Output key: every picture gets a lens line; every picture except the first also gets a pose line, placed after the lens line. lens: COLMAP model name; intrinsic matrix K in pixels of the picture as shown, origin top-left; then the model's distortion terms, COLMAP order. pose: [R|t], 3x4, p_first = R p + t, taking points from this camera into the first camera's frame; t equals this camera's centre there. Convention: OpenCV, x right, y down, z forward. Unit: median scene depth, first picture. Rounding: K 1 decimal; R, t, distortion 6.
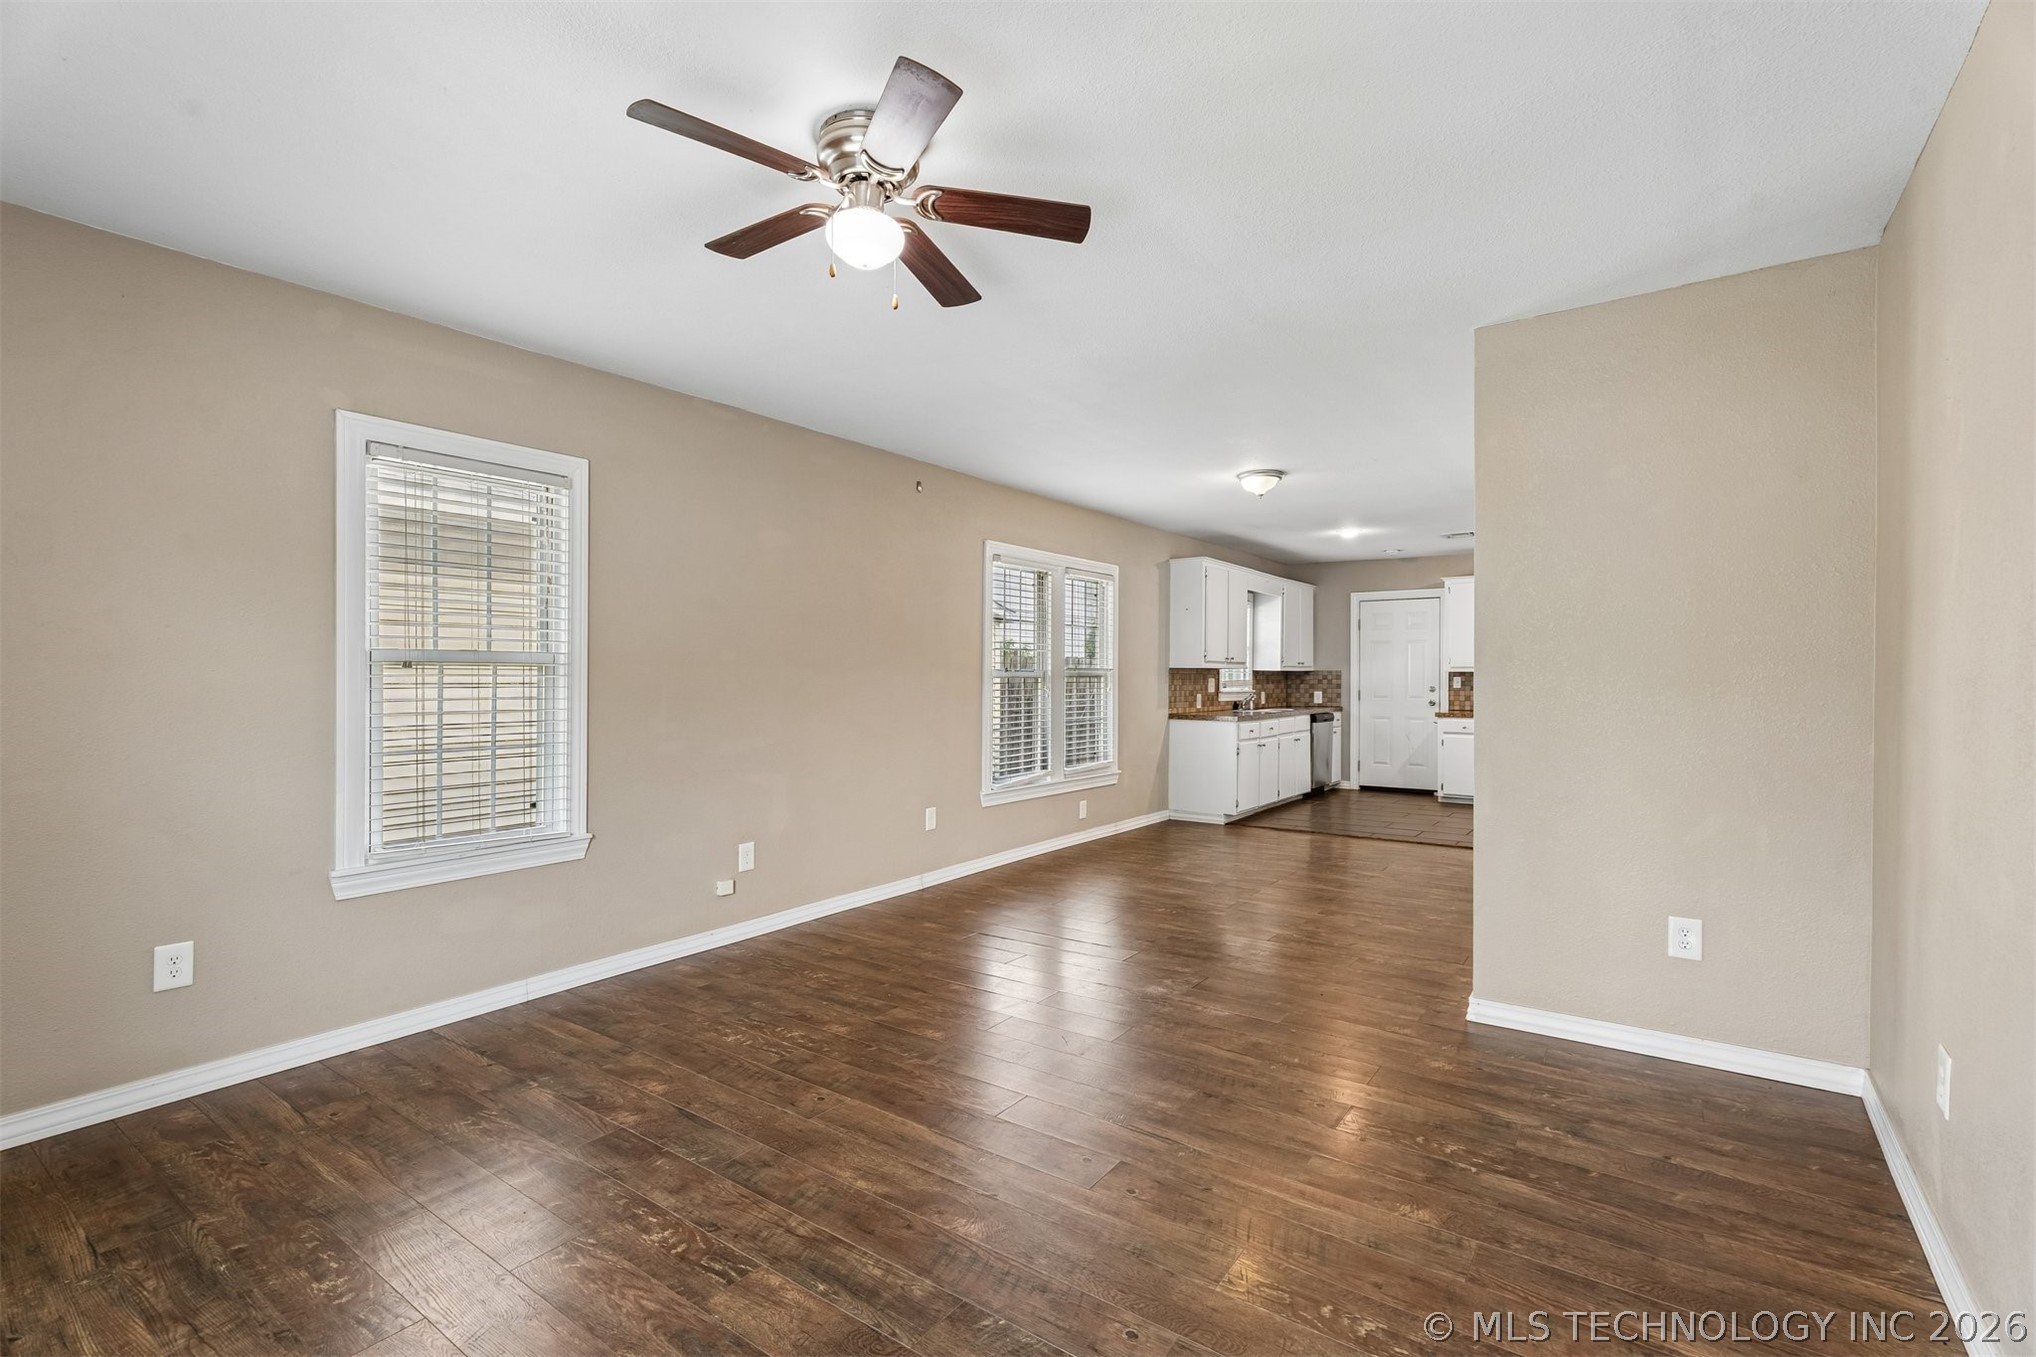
lens RADIAL K [[915.6, 0, 1022.7], [0, 915.6, 686.8], [0, 0, 1]] dist [-0.000509, 0.000236]
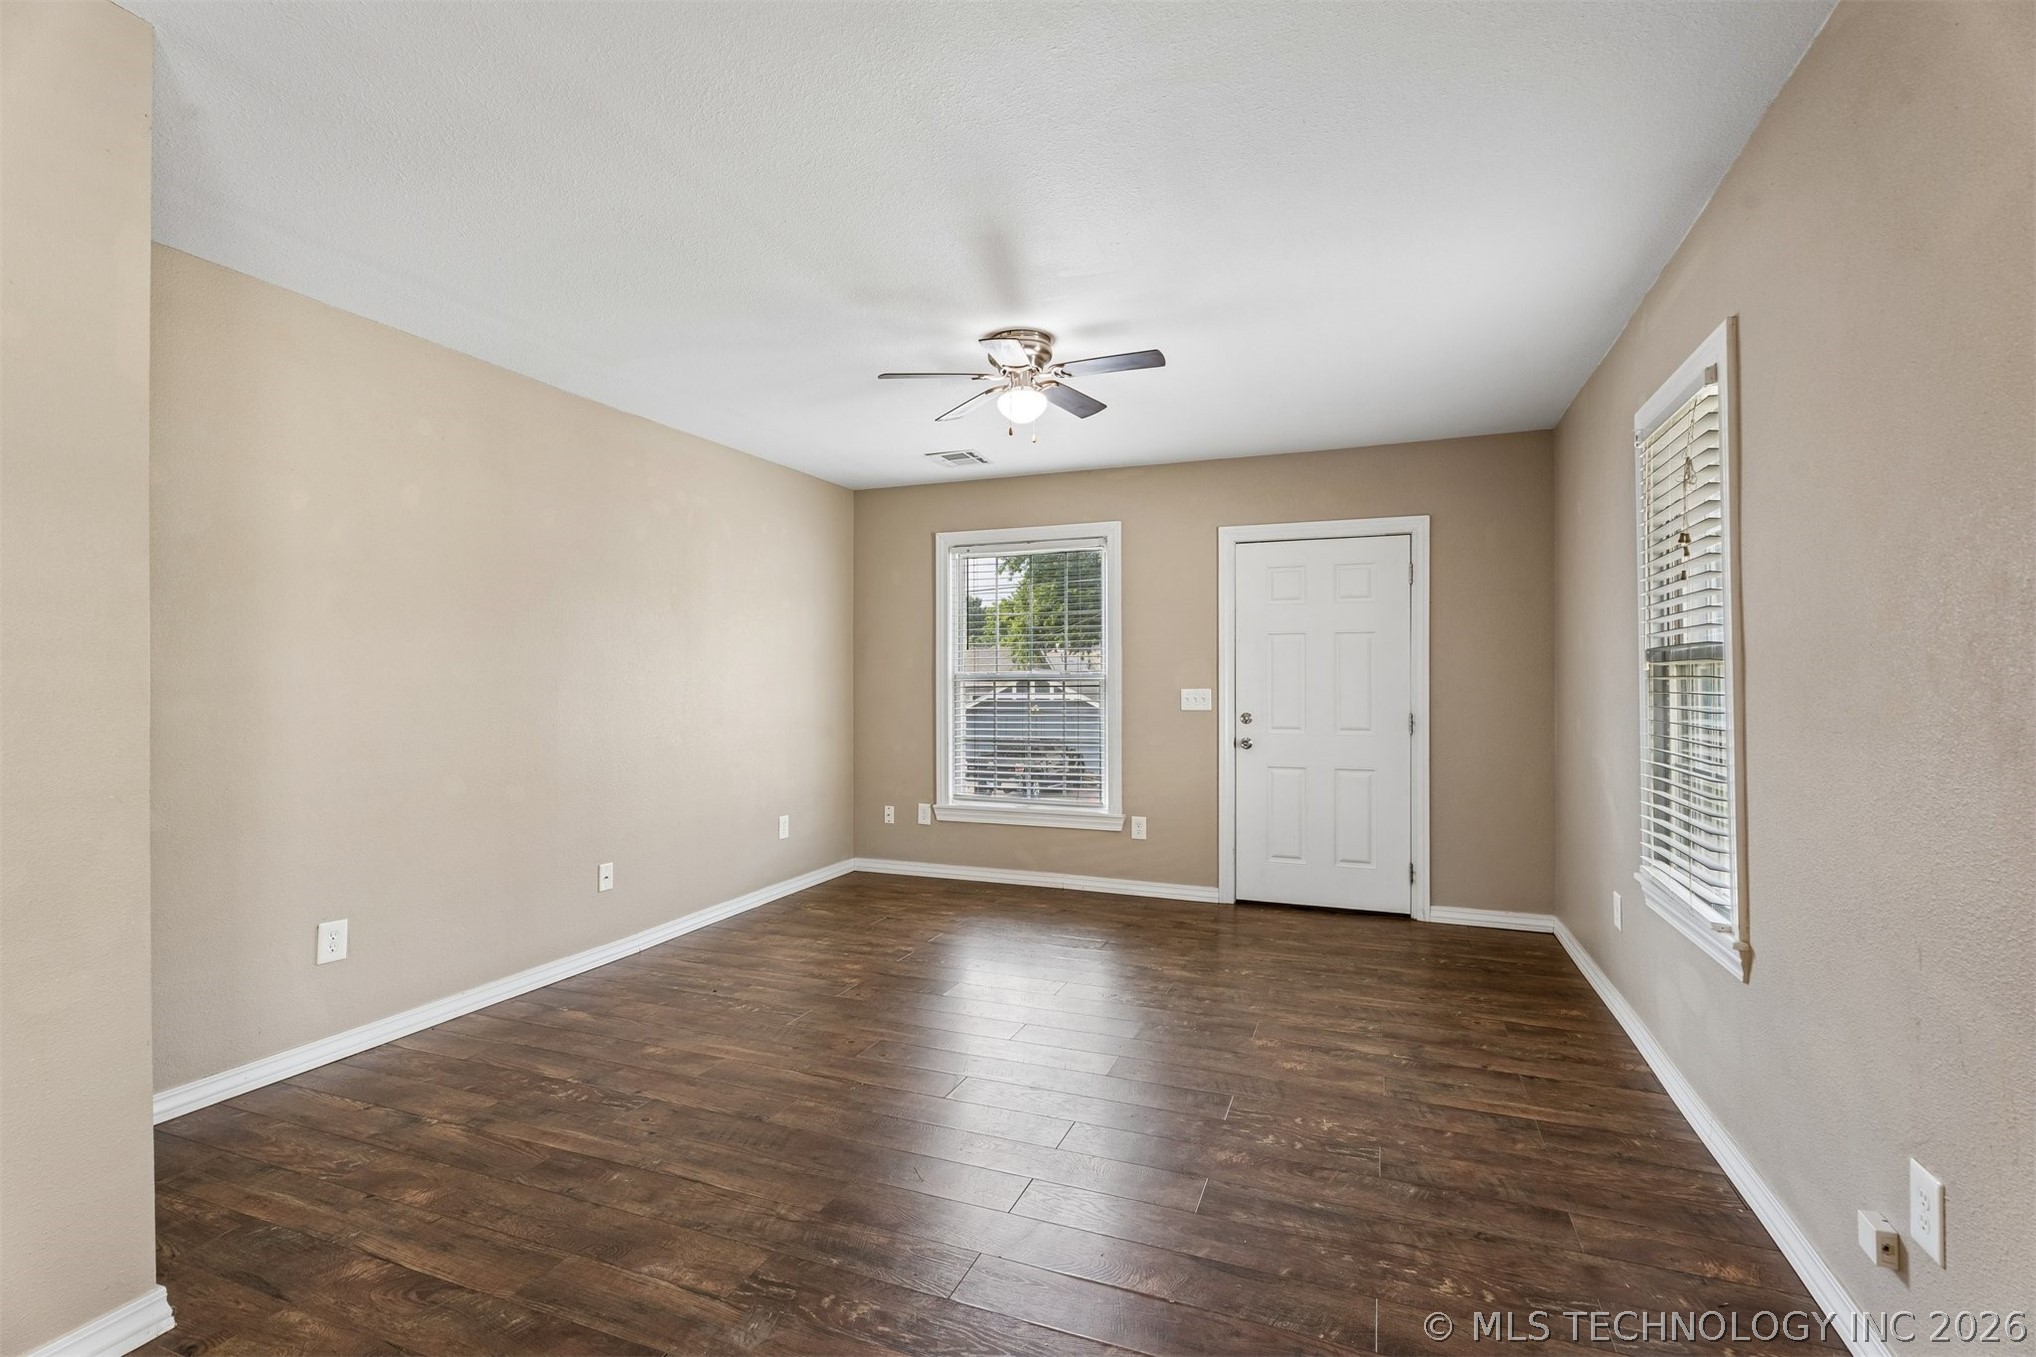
lens RADIAL K [[913.0, 0, 1023.3], [0, 913.0, 674.0], [0, 0, 1]] dist [-0.000849, 0.000114]
pose [[-0.970997, -0.000228, -0.239091, 0.118148], [0.000255, 0.999998, -0.001988, -0.013193], [0.239091, -0.001991, -0.970995, 1.457181]]
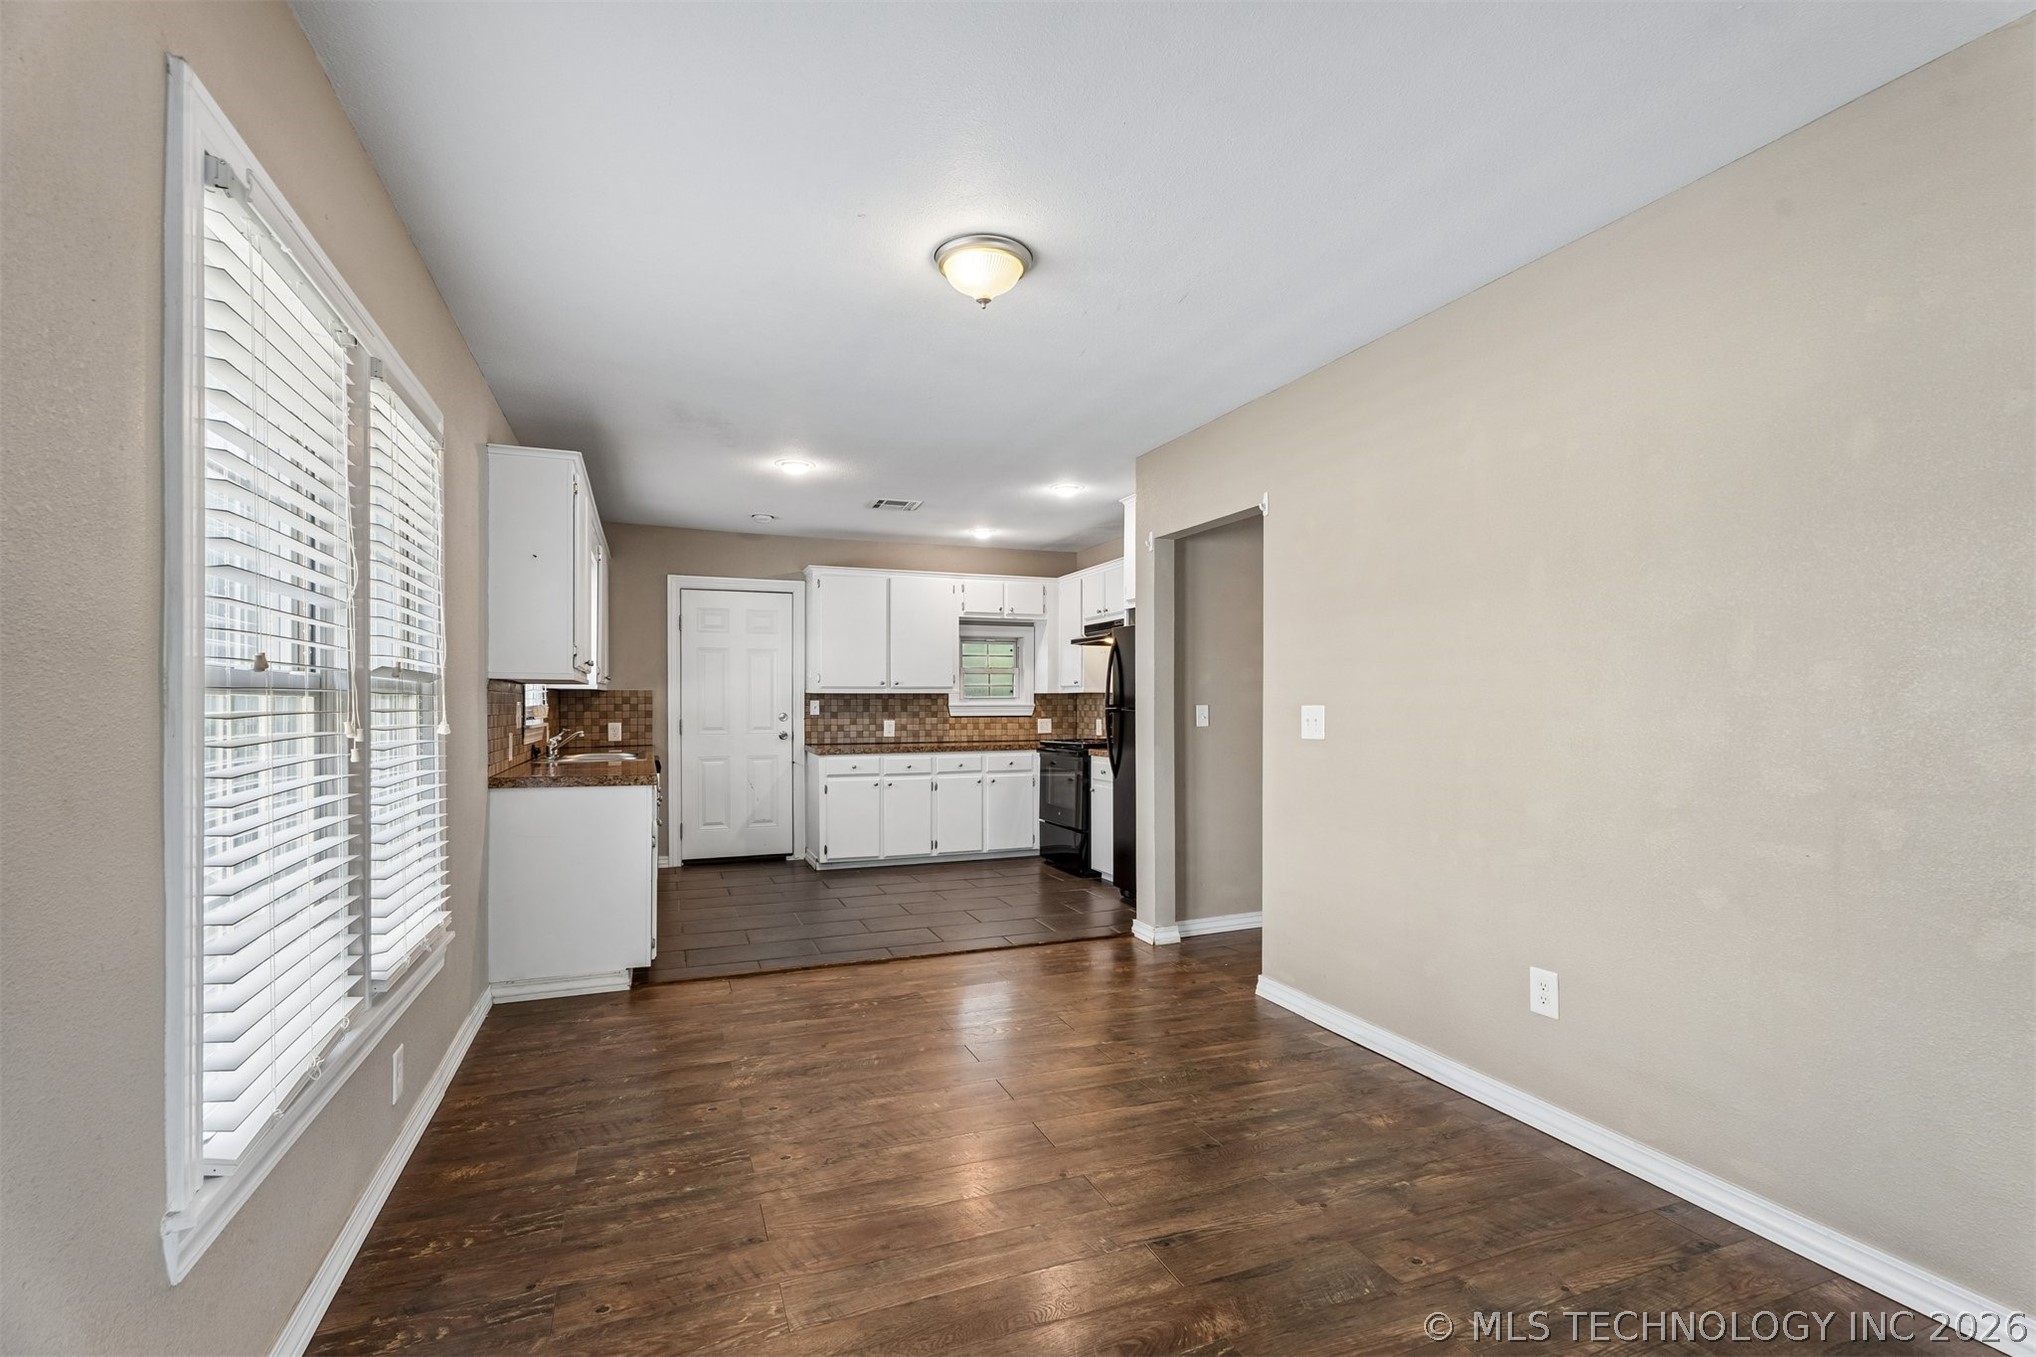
lens RADIAL K [[922.5, 0, 1019.3], [0, 922.5, 705.7], [0, 0, 1]] dist [0.000095, 0.000285]
pose [[0.545455, -0.003165, 0.838134, -0.179963], [0.009655, 0.999950, -0.002507, -0.006925], [-0.838084, 0.009460, 0.545458, 1.119450]]
